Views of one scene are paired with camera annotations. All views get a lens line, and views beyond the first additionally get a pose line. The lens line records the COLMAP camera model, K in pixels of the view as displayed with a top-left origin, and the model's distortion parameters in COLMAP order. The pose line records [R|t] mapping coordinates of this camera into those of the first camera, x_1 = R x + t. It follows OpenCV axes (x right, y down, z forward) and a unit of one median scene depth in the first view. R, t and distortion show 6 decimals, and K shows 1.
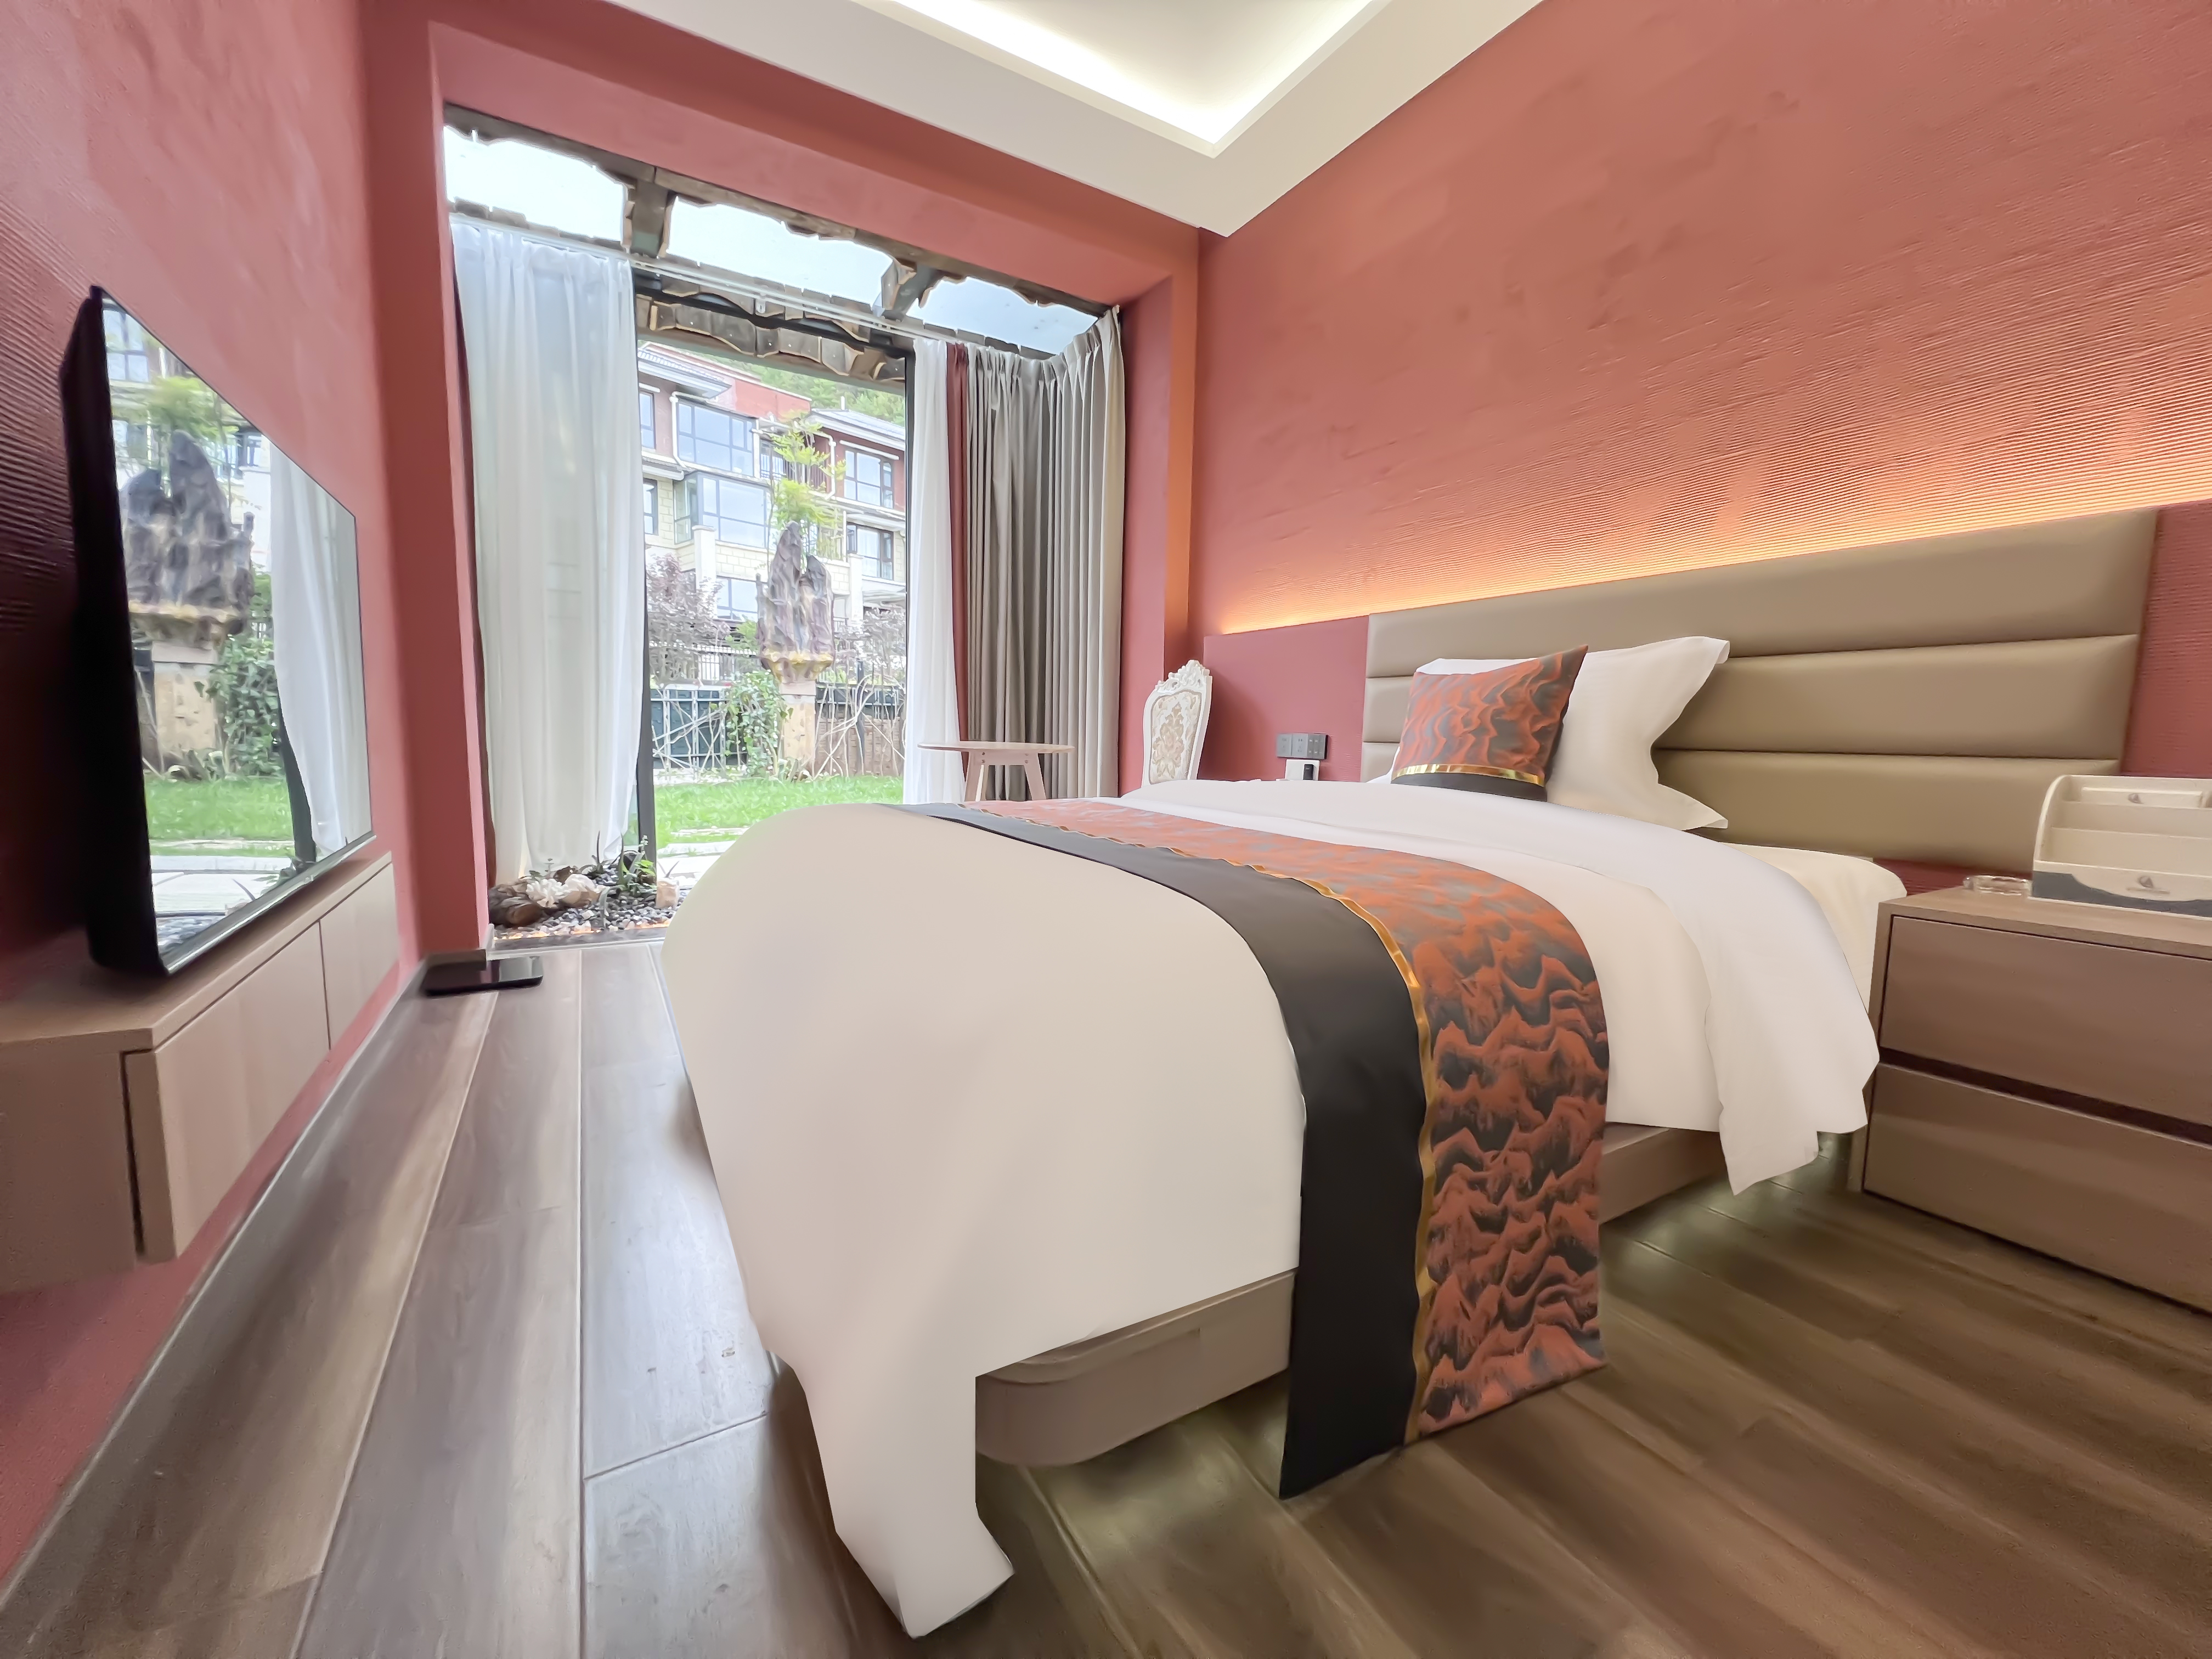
lens RADIAL K [[882.1, 0, 1104.6], [0, 882.1, 825.4], [0, 0, 1]] dist [-0.004447, 0.000441]
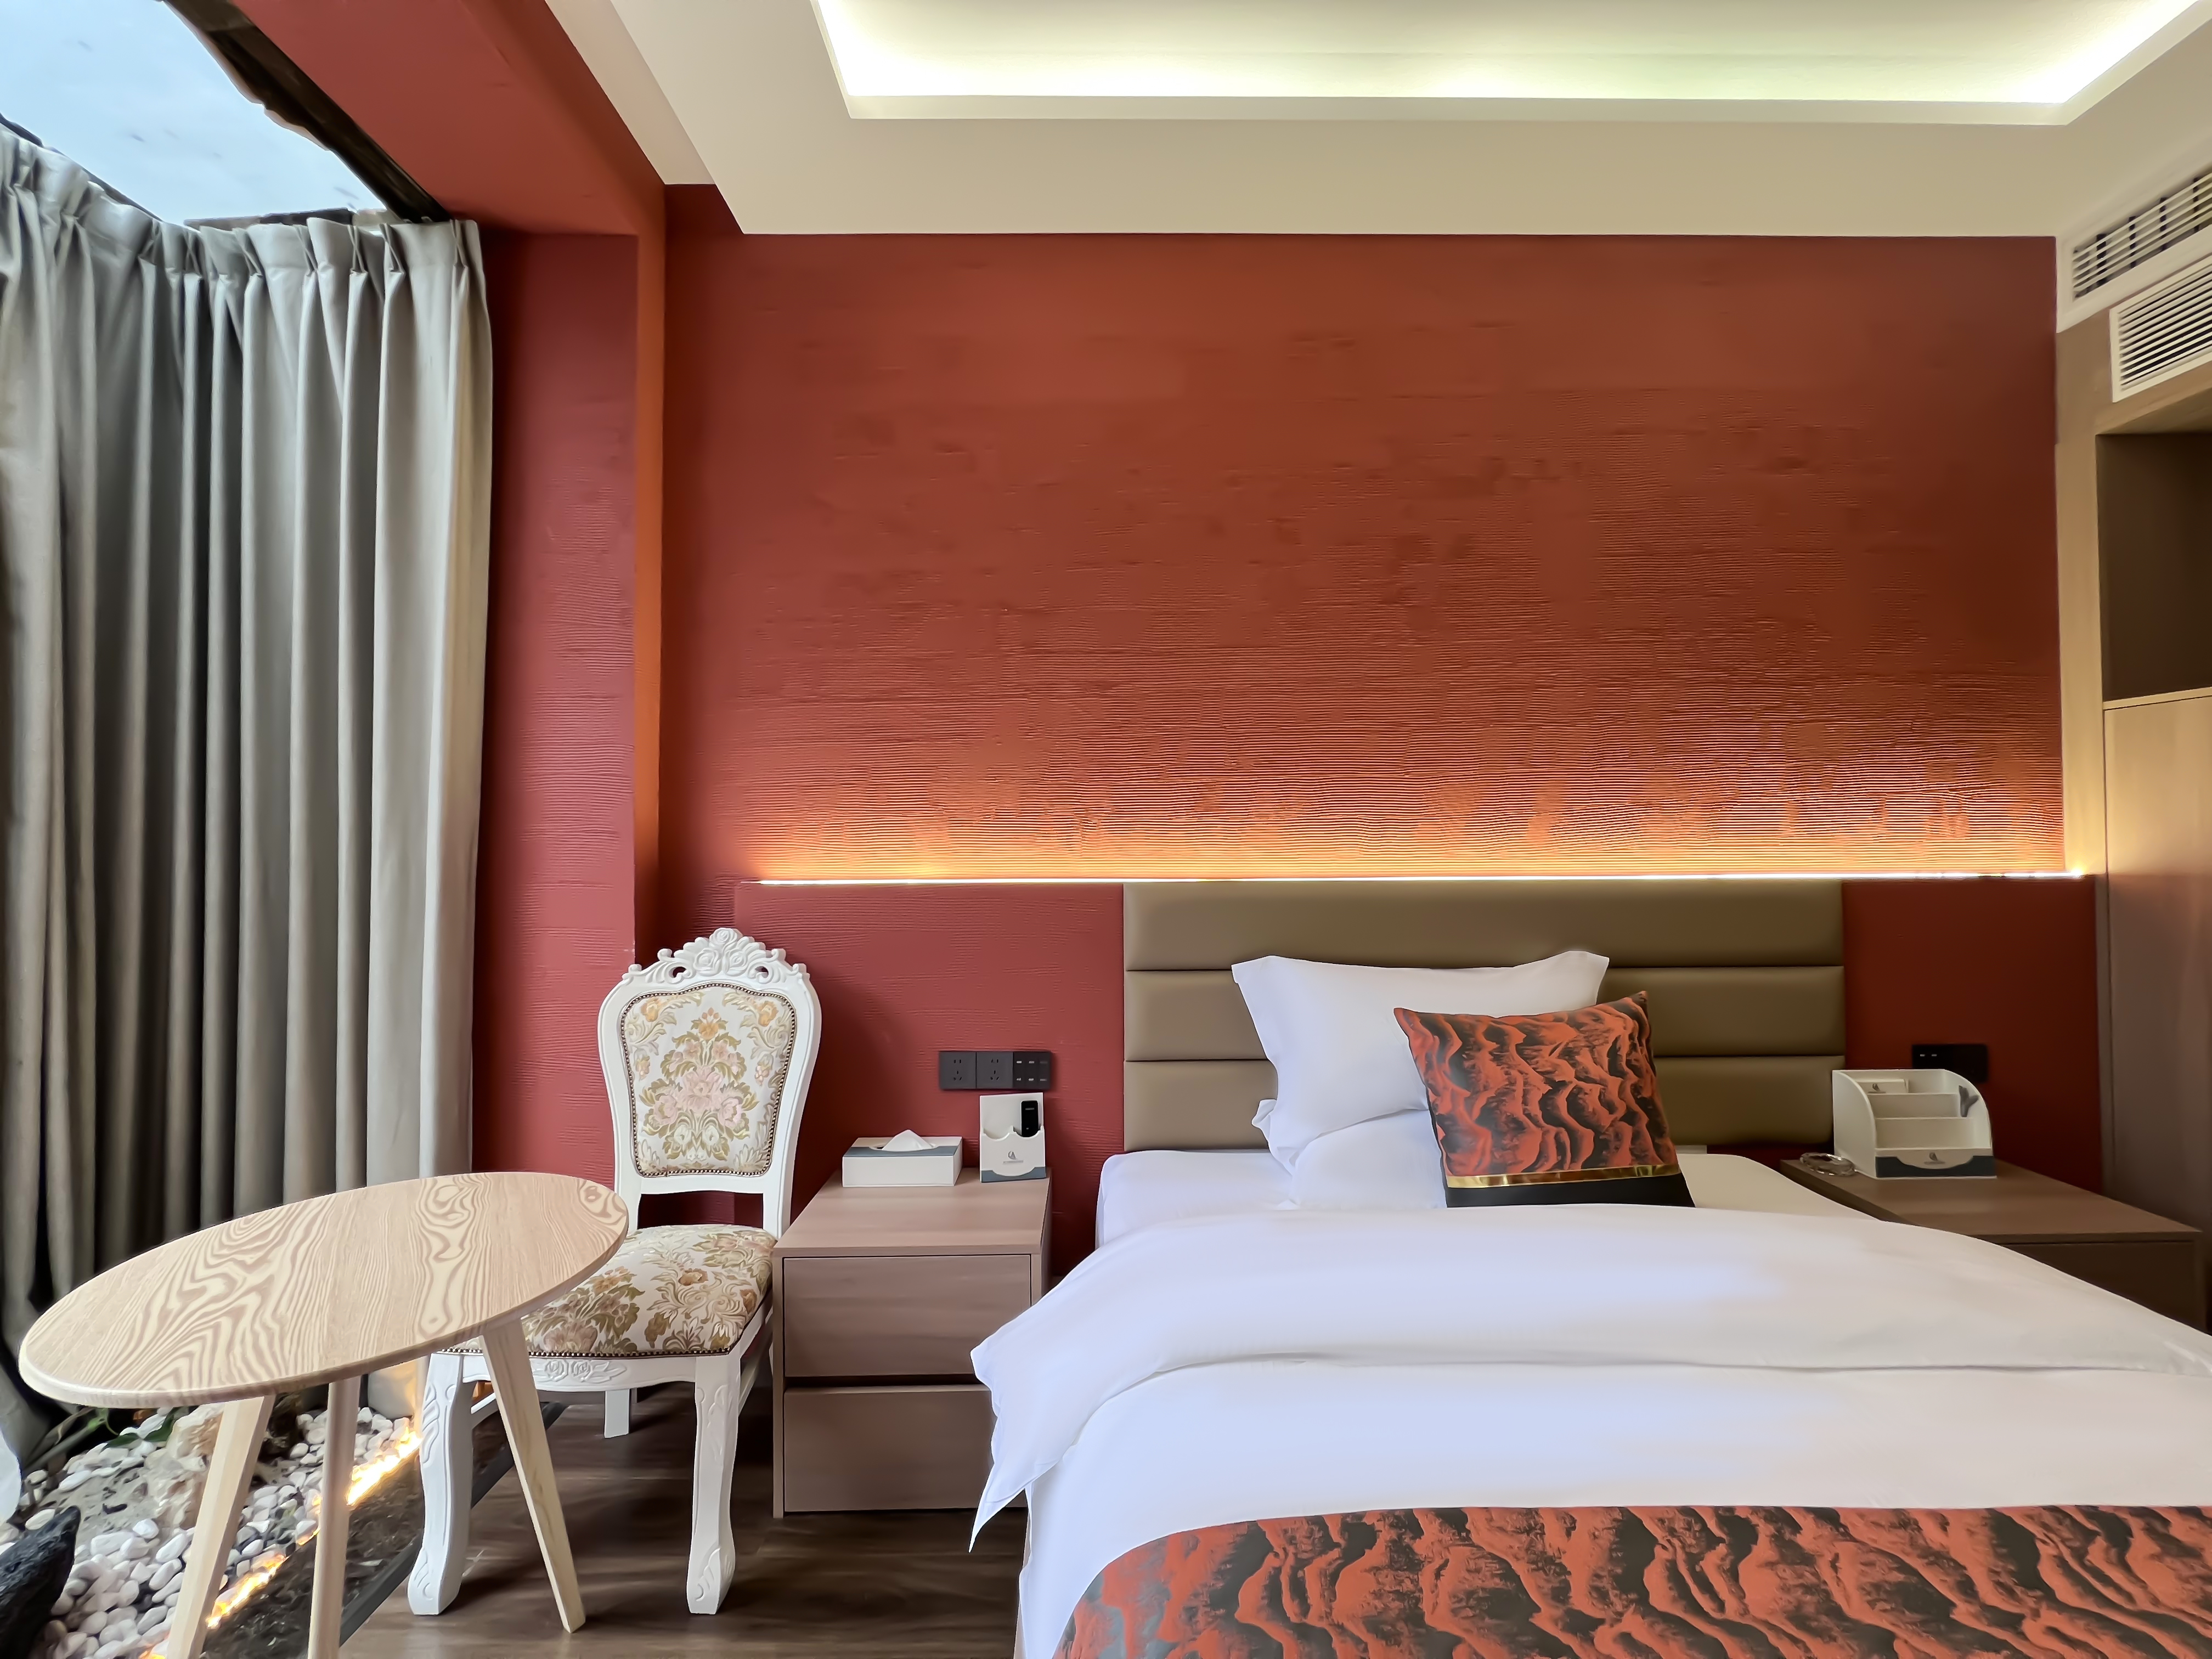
lens RADIAL K [[882.1, 0, 1102.7], [0, 882.1, 835.2], [0, 0, 1]] dist [-0.004447, 0.000441]
pose [[0.502564, -0.014292, 0.864422, -0.264390], [0.106329, 0.993294, -0.045396, -0.200956], [-0.857977, 0.114728, 0.500713, 0.529860]]
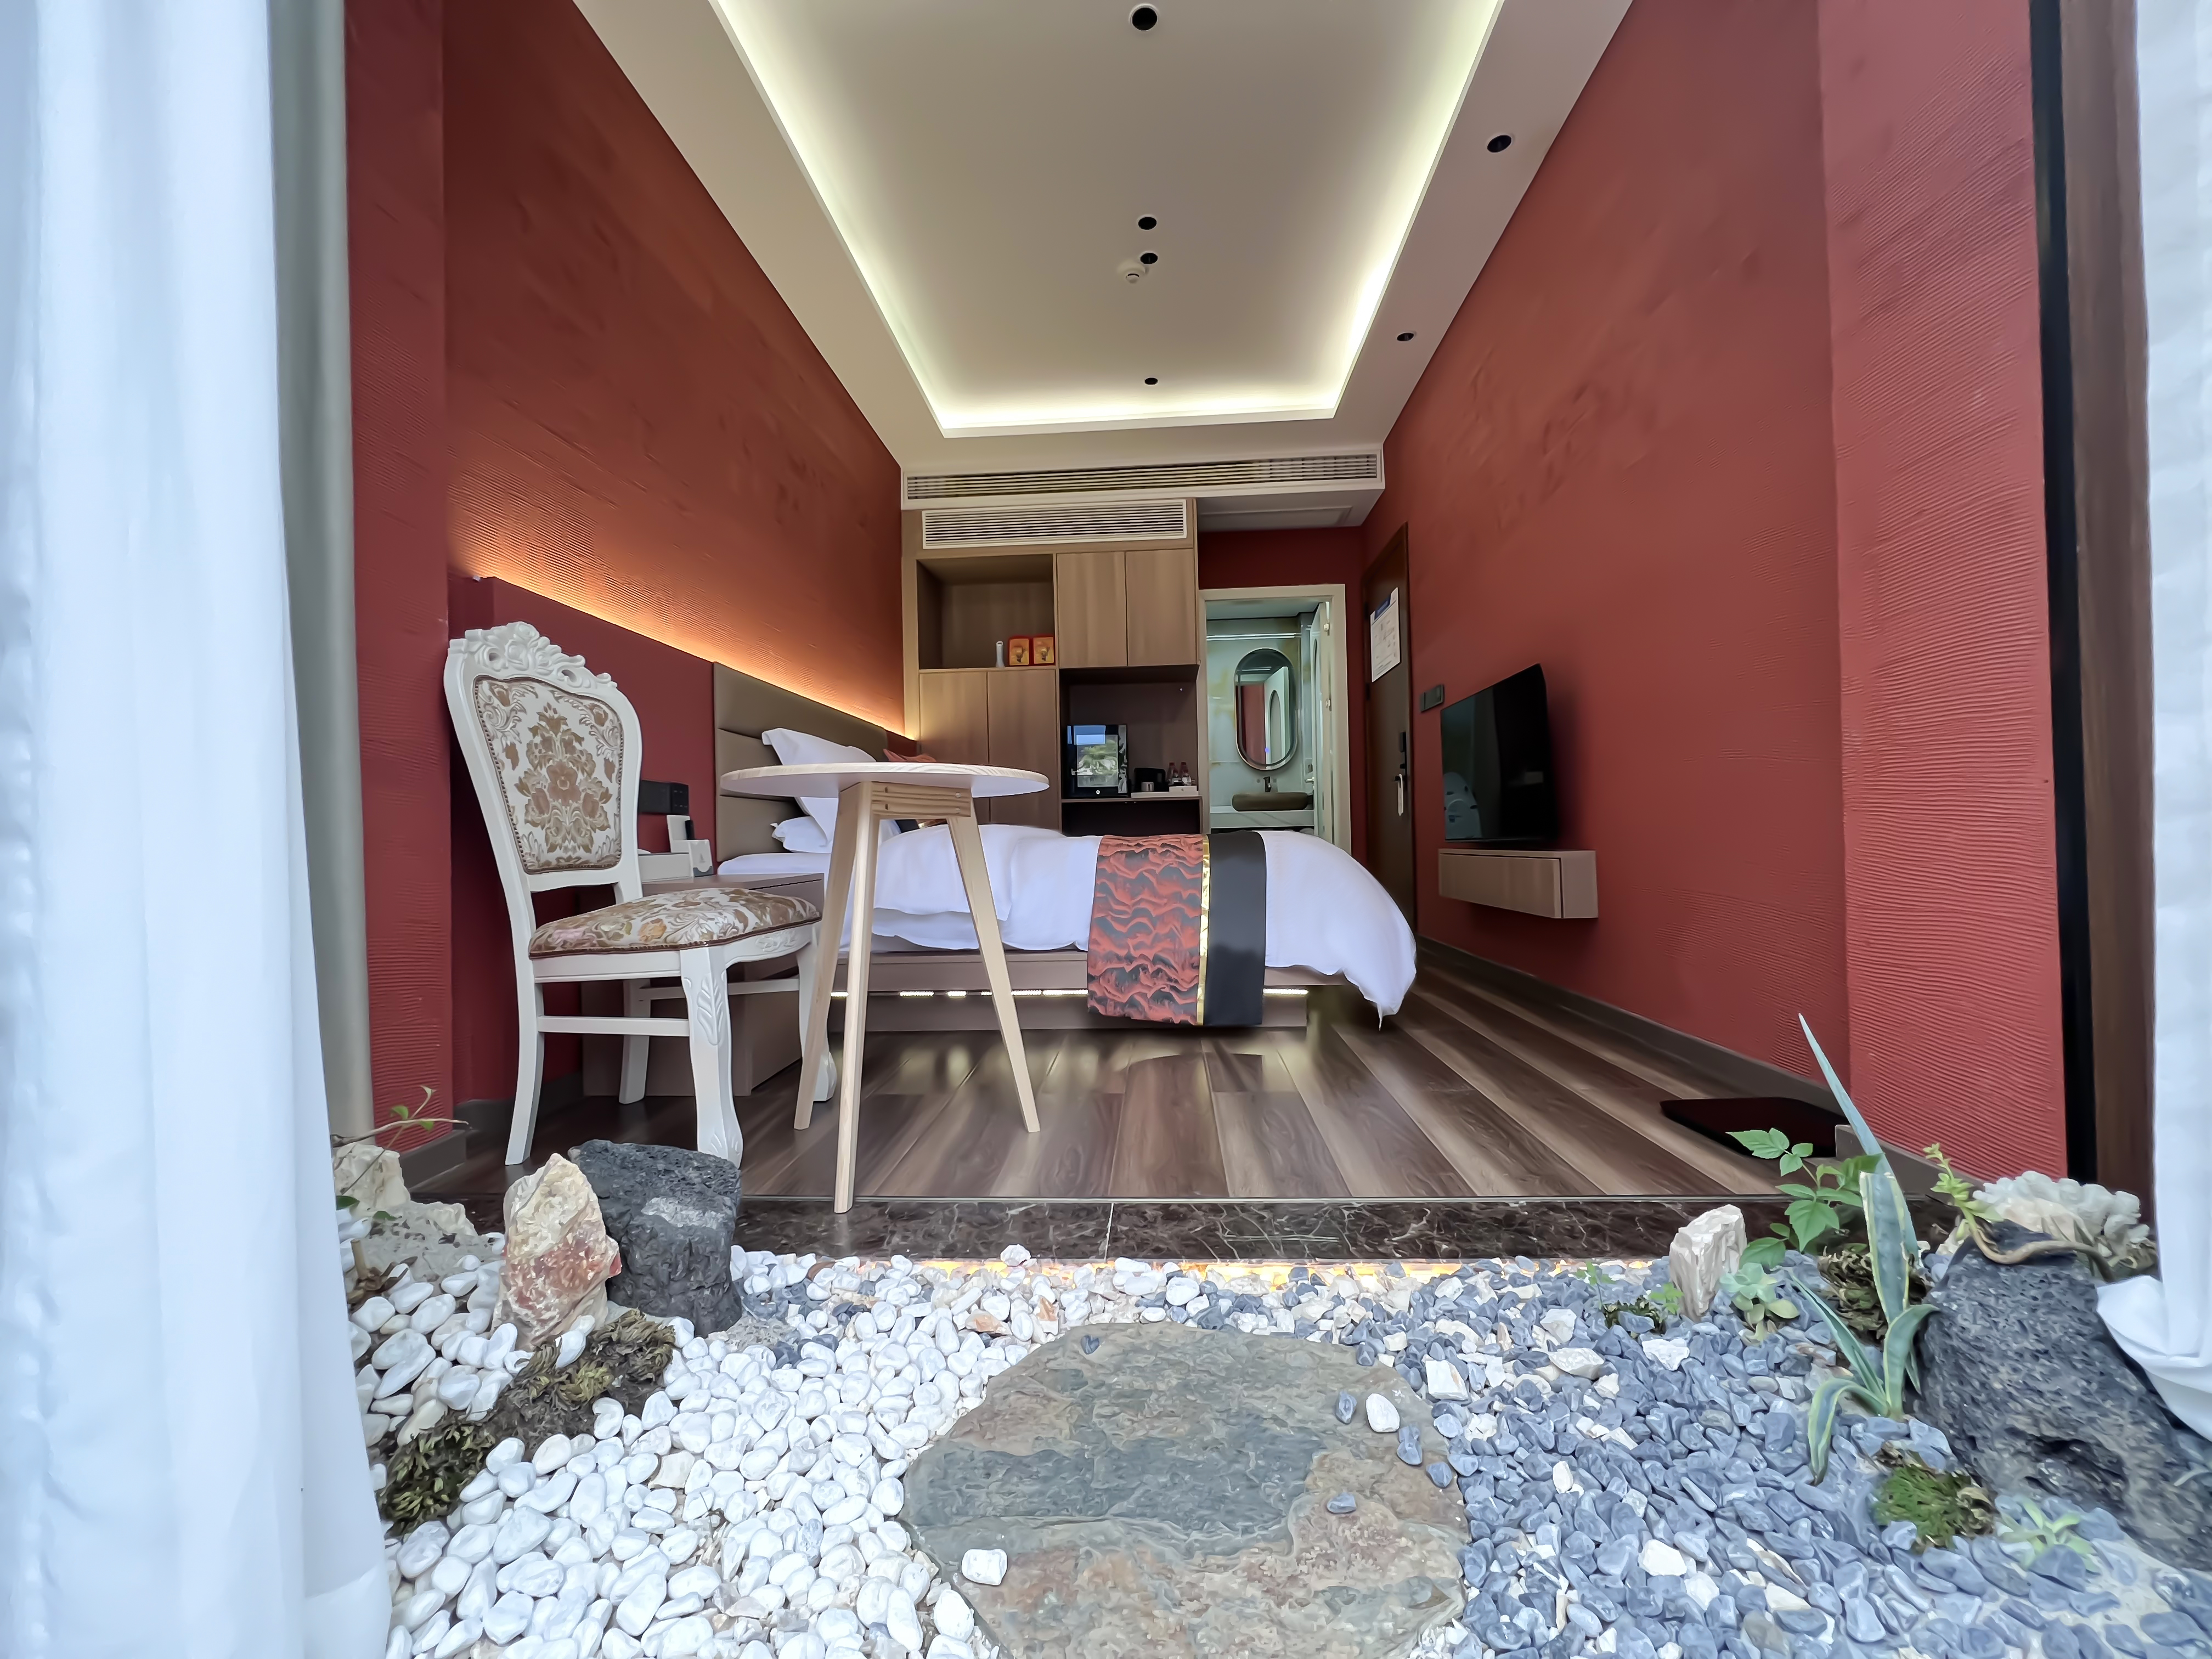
lens RADIAL K [[882.1, 0, 1105.3], [0, 882.1, 828.9], [0, 0, 1]] dist [-0.004447, 0.000441]
pose [[-0.830300, -0.006096, 0.557283, -0.478590], [0.054474, 0.994264, 0.092038, -0.100281], [-0.554648, 0.106776, -0.825206, 1.282418]]
